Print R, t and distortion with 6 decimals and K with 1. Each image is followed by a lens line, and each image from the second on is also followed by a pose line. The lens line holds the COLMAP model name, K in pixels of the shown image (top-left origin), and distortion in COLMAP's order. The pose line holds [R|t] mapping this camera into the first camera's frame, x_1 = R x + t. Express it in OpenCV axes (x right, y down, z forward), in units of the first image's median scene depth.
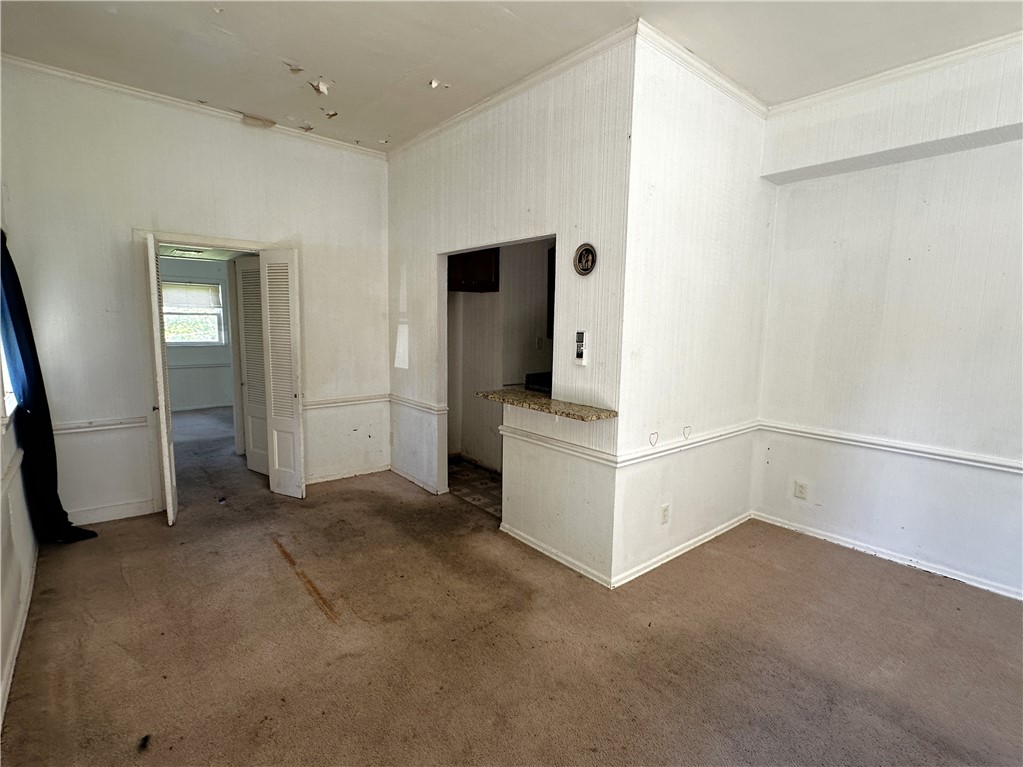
lens RADIAL K [[488.9, 0, 505.4], [0, 488.9, 387.5], [0, 0, 1]] dist [0.000165, 0.000245]
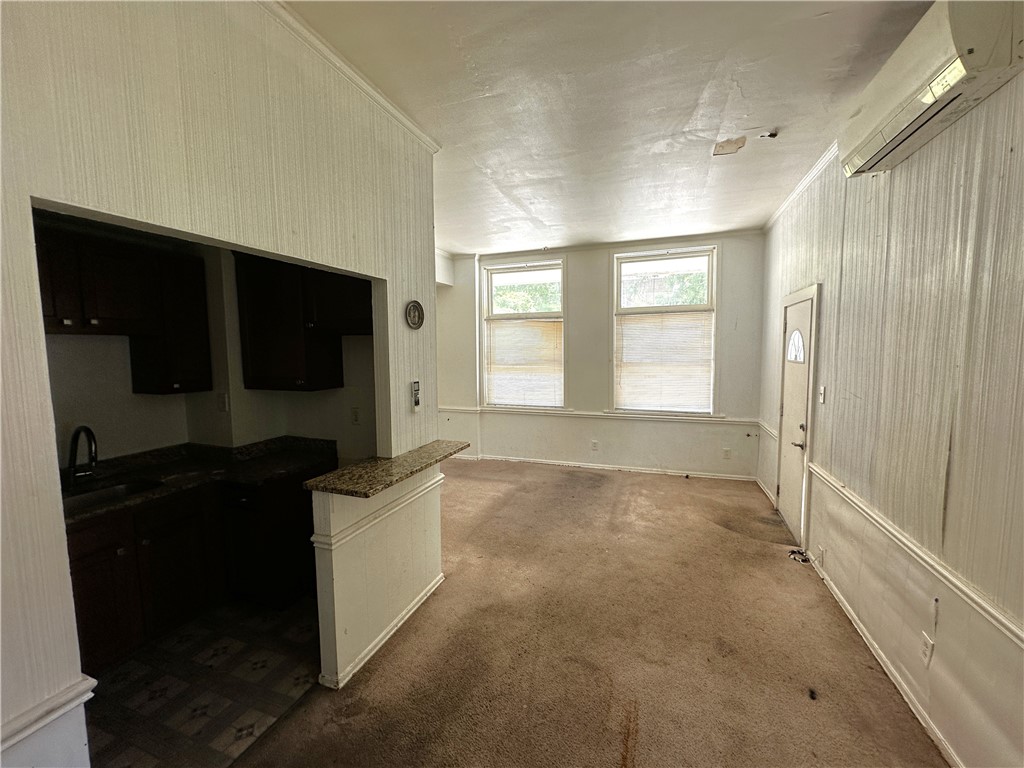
lens RADIAL K [[420.3, 0, 503.5], [0, 420.3, 380.5], [0, 0, 1]] dist [0.000505, 0.000053]
pose [[-0.499244, -0.095758, 0.861154, -0.744942], [0.101856, 0.980497, 0.168078, -0.254954], [-0.860454, 0.171626, -0.479754, 1.296970]]
